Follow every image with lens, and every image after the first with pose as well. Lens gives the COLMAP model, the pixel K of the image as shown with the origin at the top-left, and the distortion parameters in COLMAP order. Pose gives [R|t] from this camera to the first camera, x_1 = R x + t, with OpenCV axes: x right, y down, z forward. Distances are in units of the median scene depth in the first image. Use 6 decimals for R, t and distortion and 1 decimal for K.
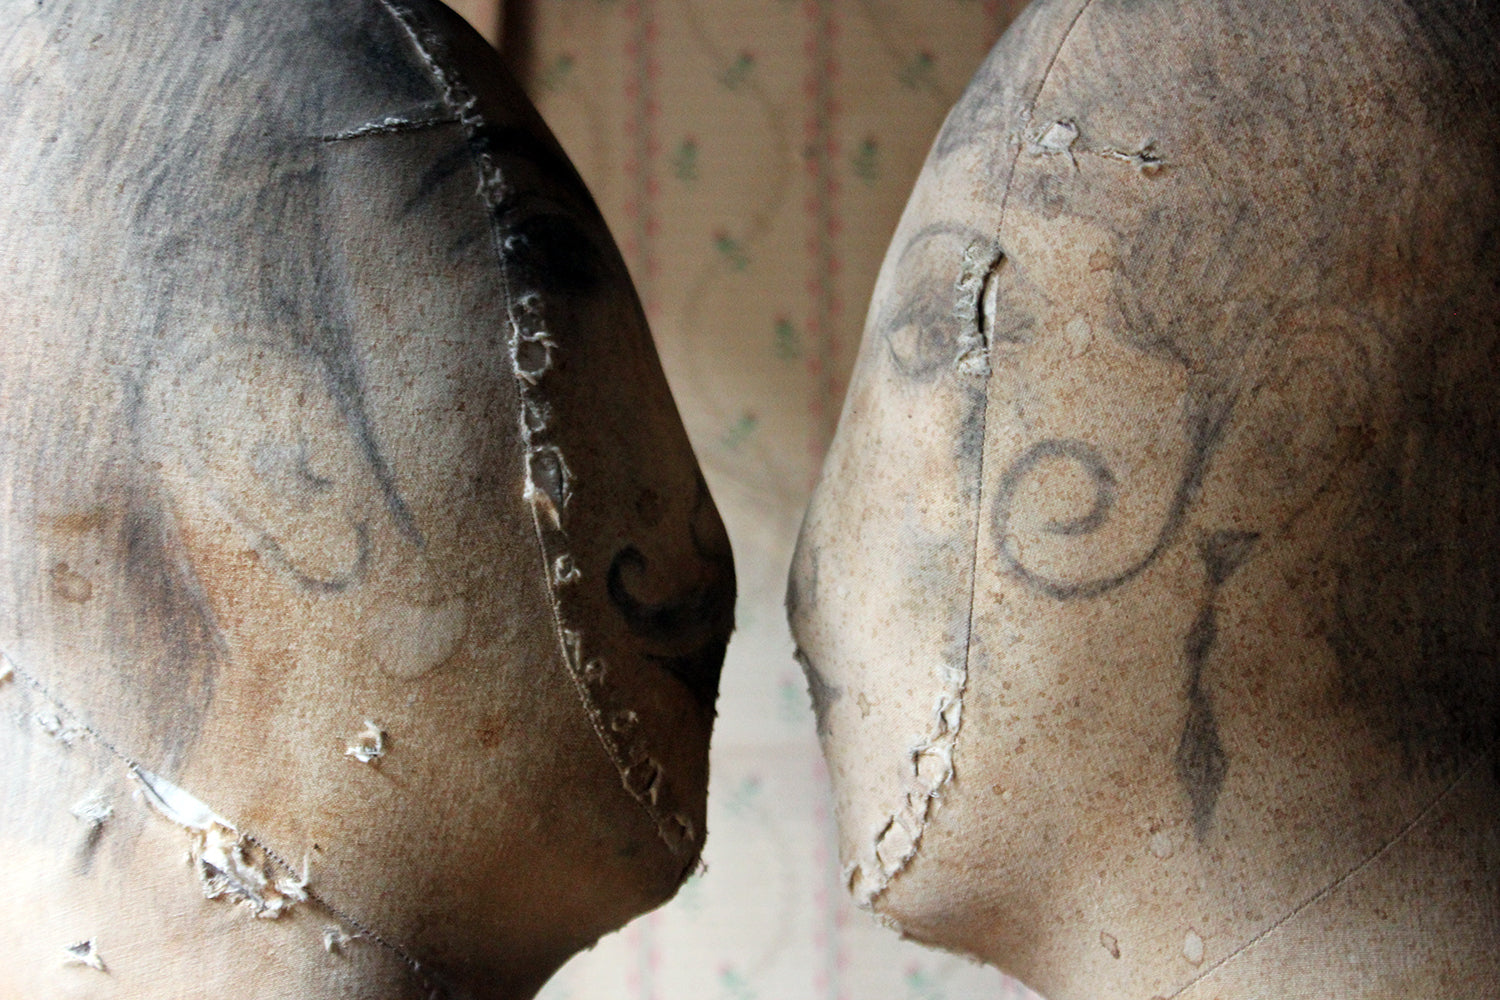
lens RADIAL K [[2911.4, 0, 748.5], [0, 2911.4, 517.2], [0, 0, 1]] dist [0.050617, 0.024156]
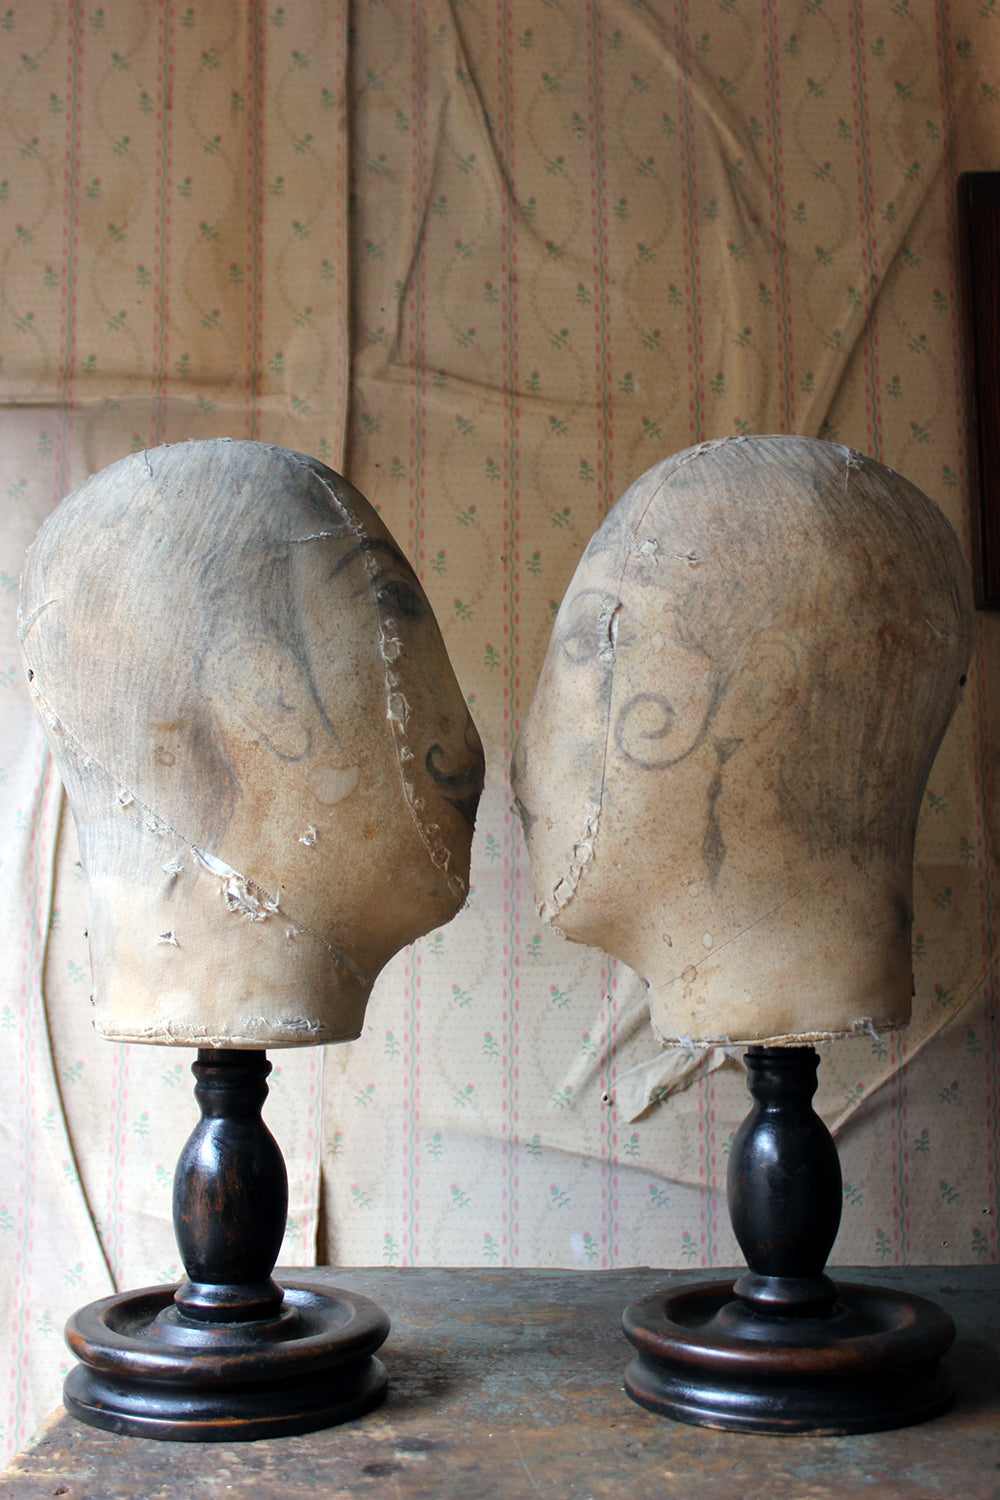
lens RADIAL K [[1745.1, 0, 493.6], [0, 1745.1, 786.4], [0, 0, 1]] dist [-0.099338, -0.004063]
pose [[0.999086, 0.014197, 0.040330, -0.051210], [-0.014149, 0.999899, -0.001485, 0.042462], [-0.040347, 0.000913, 0.999185, -0.230253]]
